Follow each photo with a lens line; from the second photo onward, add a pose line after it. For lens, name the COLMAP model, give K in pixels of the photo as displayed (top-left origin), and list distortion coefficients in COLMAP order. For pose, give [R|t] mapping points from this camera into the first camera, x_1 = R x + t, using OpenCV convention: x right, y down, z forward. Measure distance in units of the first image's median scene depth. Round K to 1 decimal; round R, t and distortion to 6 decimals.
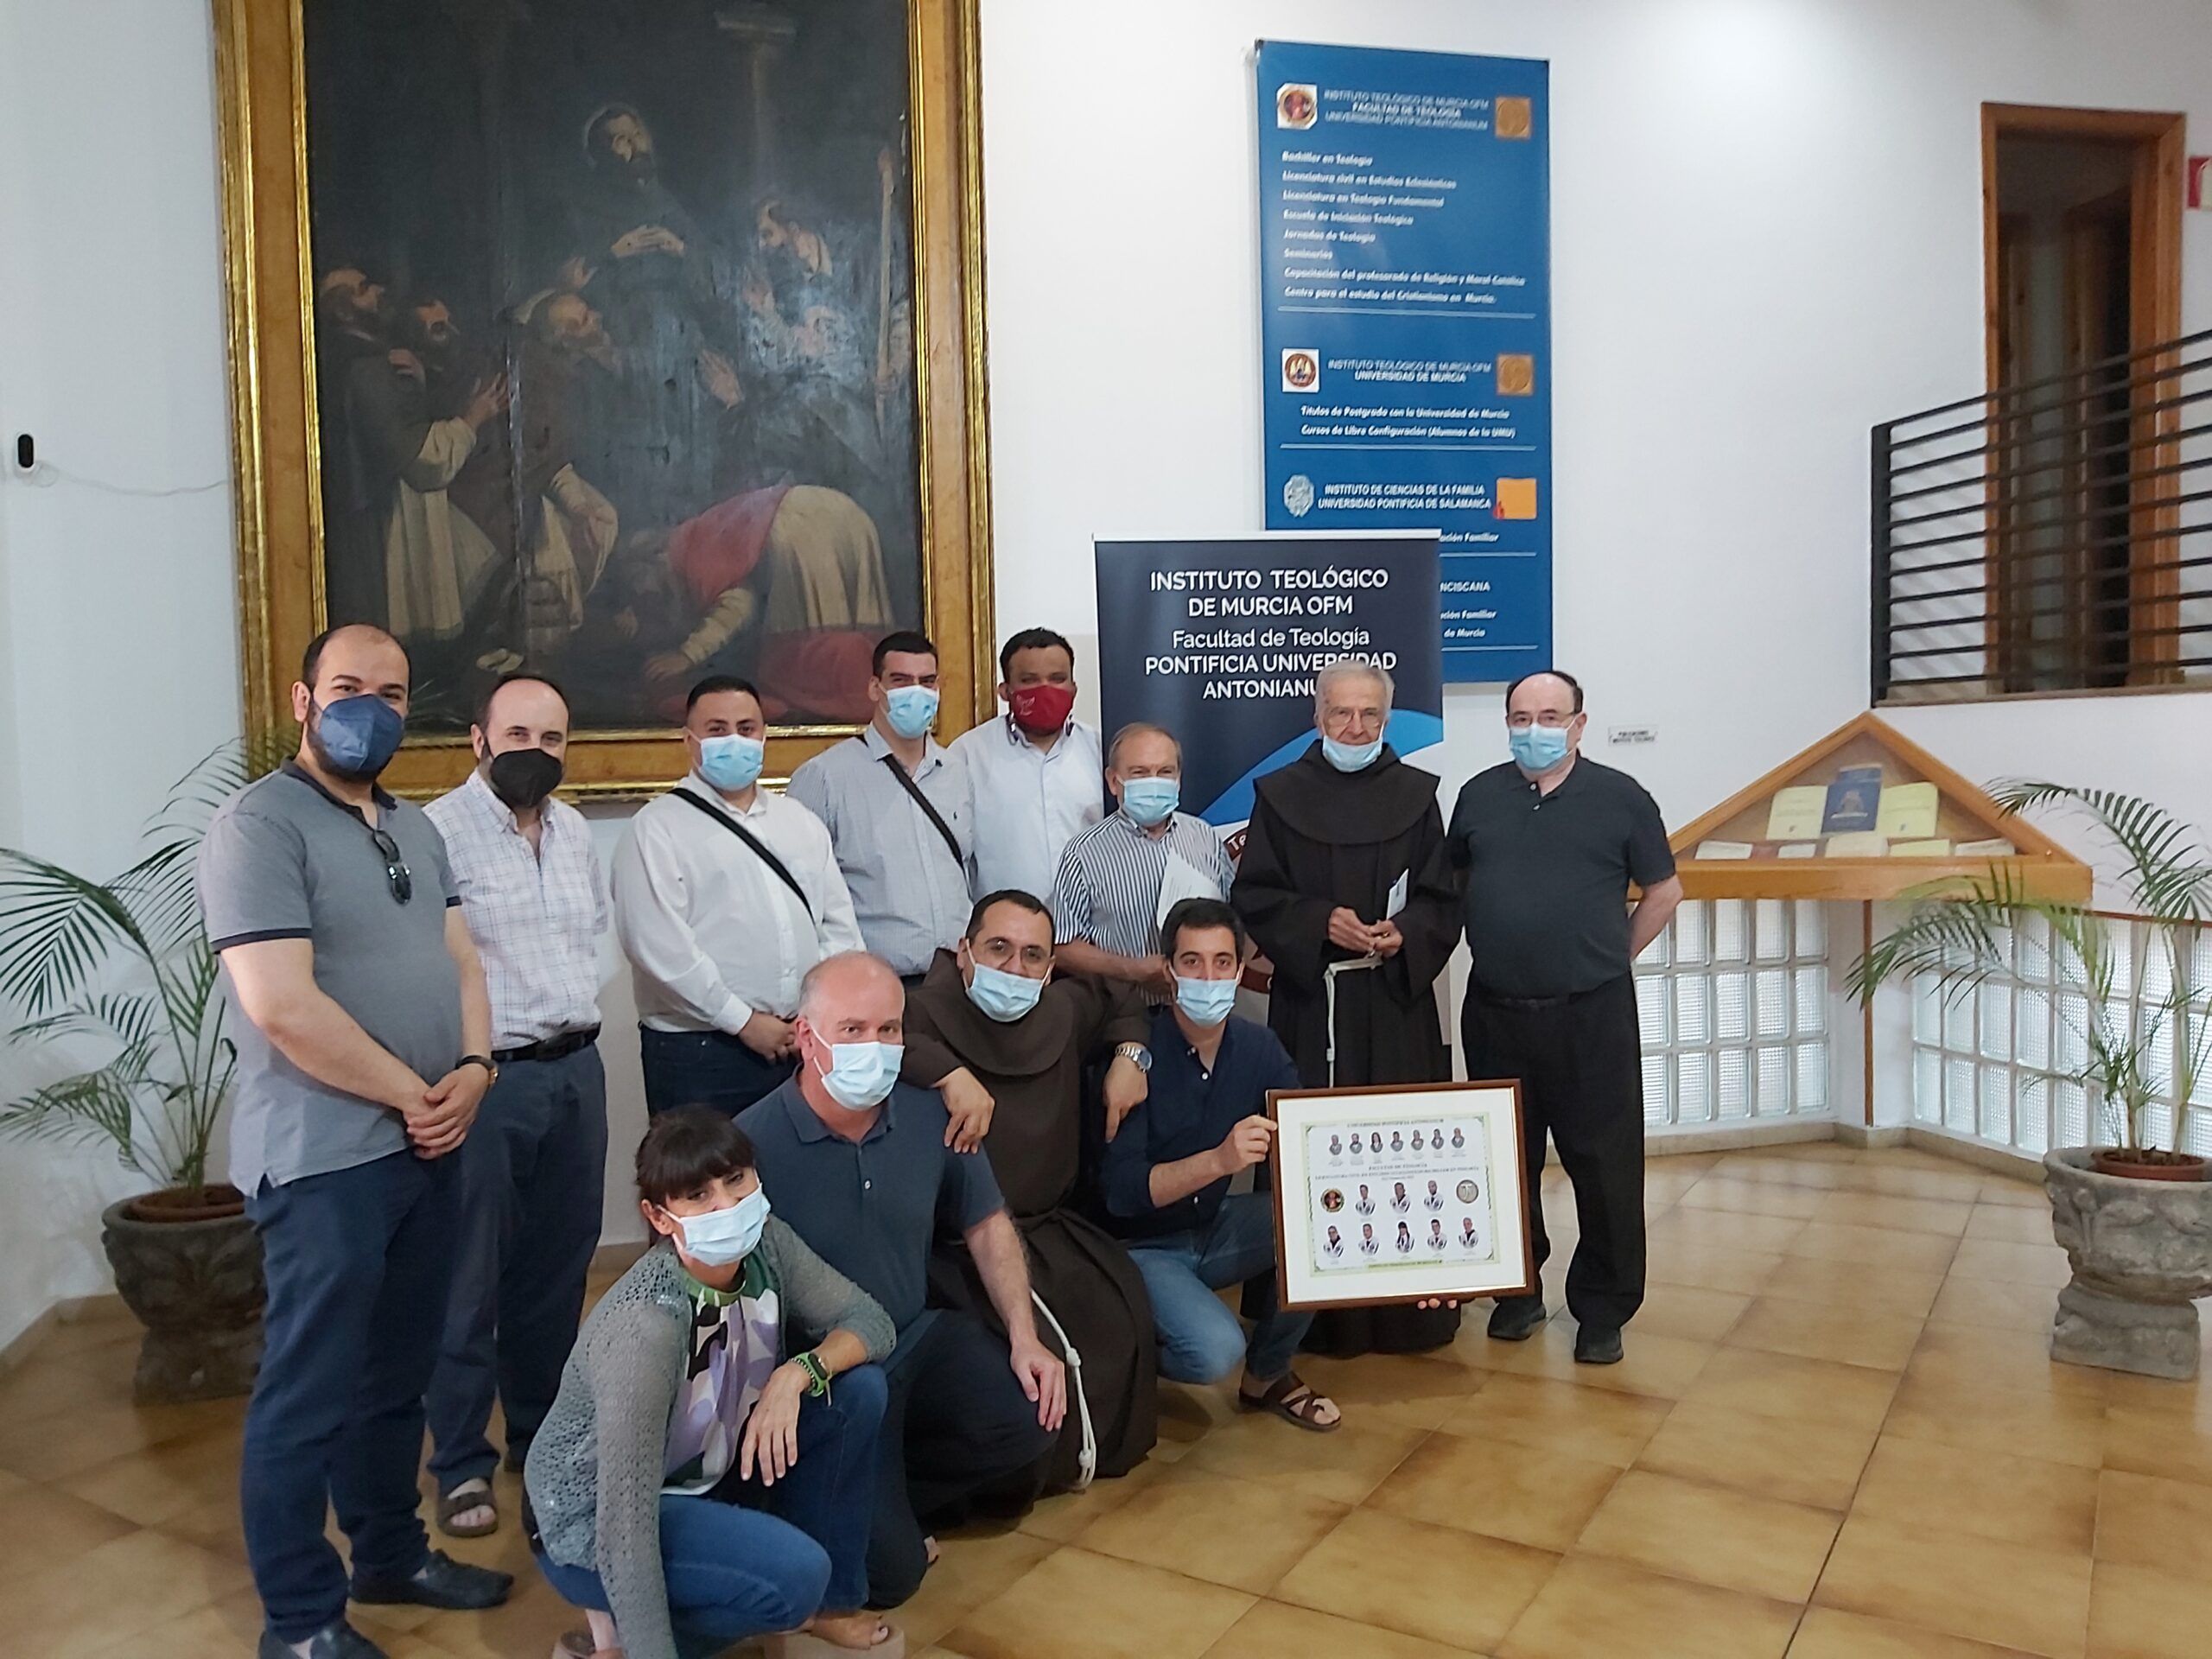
lens RADIAL K [[1735.0, 0, 1132.4], [0, 1735.0, 826.9], [0, 0, 1]] dist [0.074194, -0.122201]
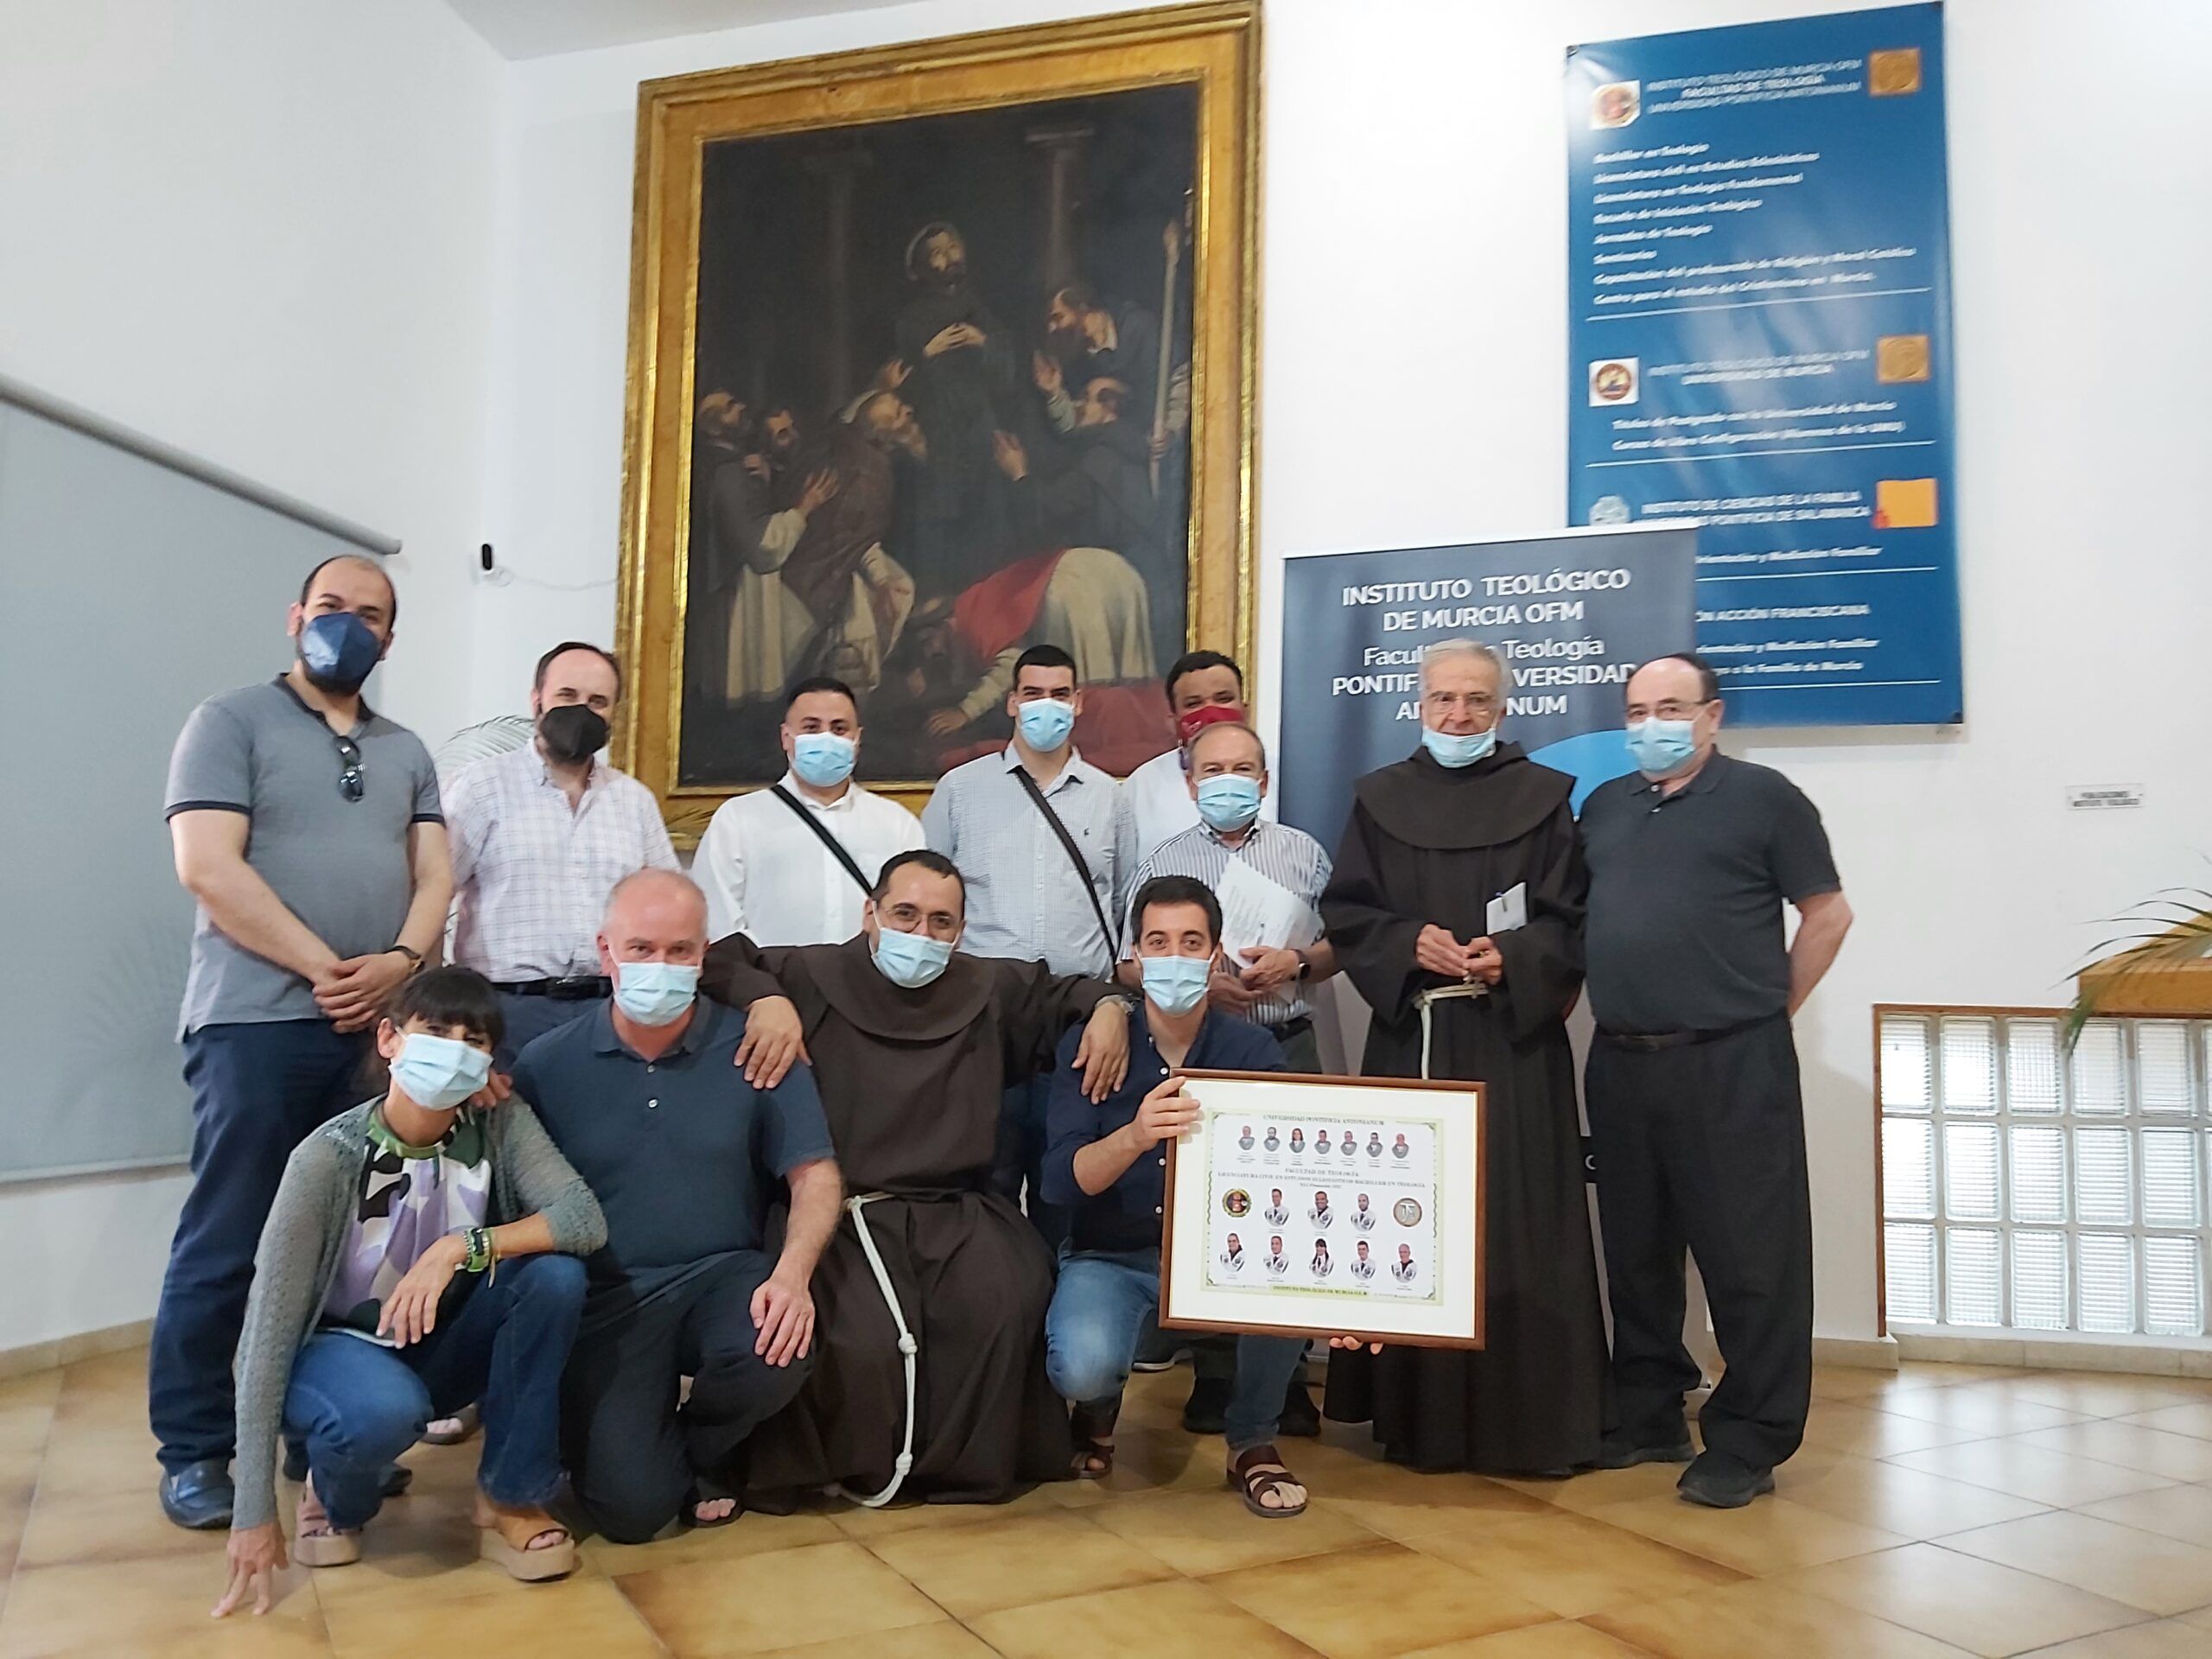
lens RADIAL K [[1735.0, 0, 1113.2], [0, 1735.0, 838.9], [0, 0, 1]] dist [0.074194, -0.122201]
pose [[0.871295, -0.009401, -0.490669, 0.341819], [-0.060591, 0.990106, -0.126564, 0.106573], [0.487005, 0.140004, 0.862105, 0.155099]]
